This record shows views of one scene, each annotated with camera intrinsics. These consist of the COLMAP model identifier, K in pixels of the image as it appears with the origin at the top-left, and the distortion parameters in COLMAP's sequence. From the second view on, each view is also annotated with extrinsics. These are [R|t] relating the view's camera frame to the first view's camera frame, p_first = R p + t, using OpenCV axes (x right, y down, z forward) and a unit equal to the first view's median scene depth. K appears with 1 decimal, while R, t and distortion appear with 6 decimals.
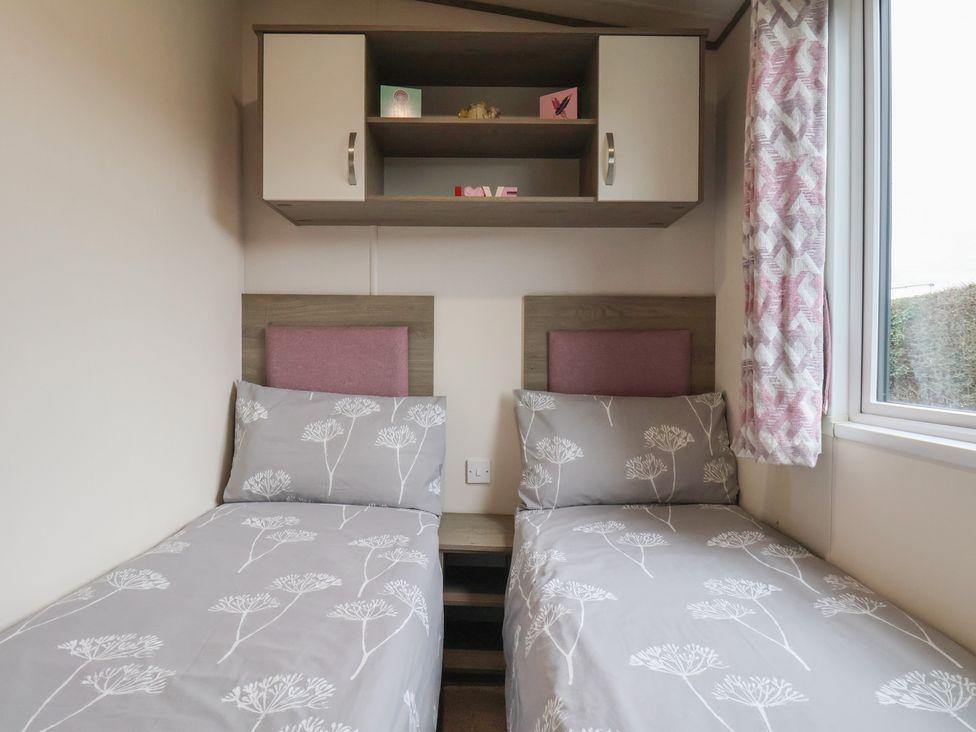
lens RADIAL K [[501.7, 0, 487.7], [0, 501.7, 367.0], [0, 0, 1]] dist [0.000495, -0.012798]
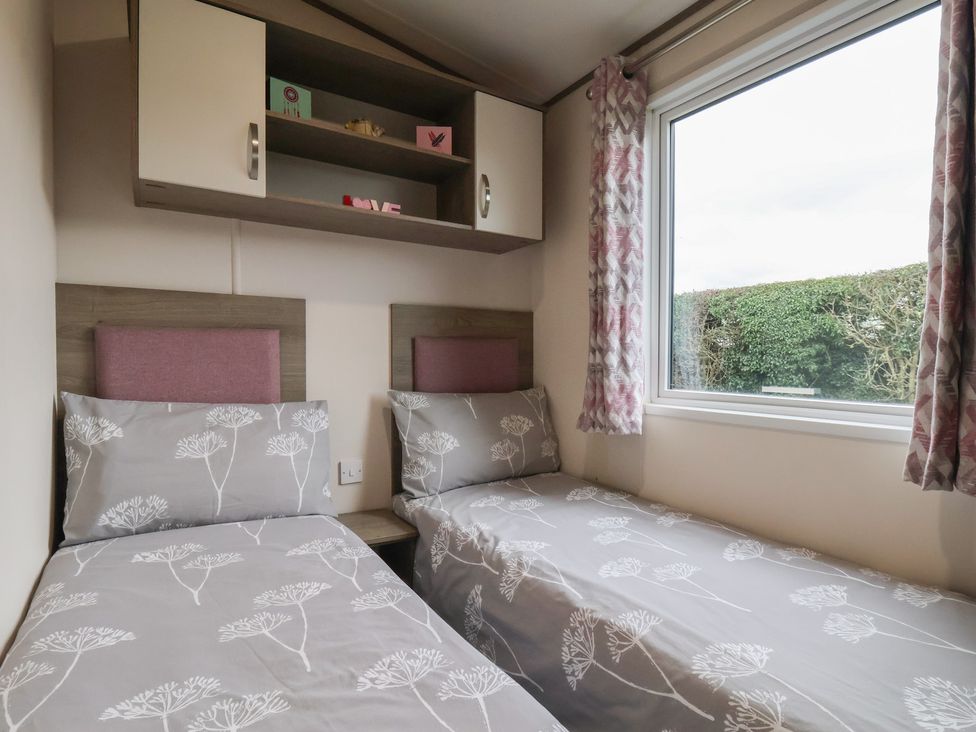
lens RADIAL K [[497.1, 0, 484.5], [0, 497.1, 370.1], [0, 0, 1]] dist [0.002282, -0.011549]
pose [[0.852947, -0.016177, 0.521747, -0.368424], [0.012233, 0.999865, 0.011002, -0.010400], [-0.521855, -0.003002, 0.853029, -0.018734]]
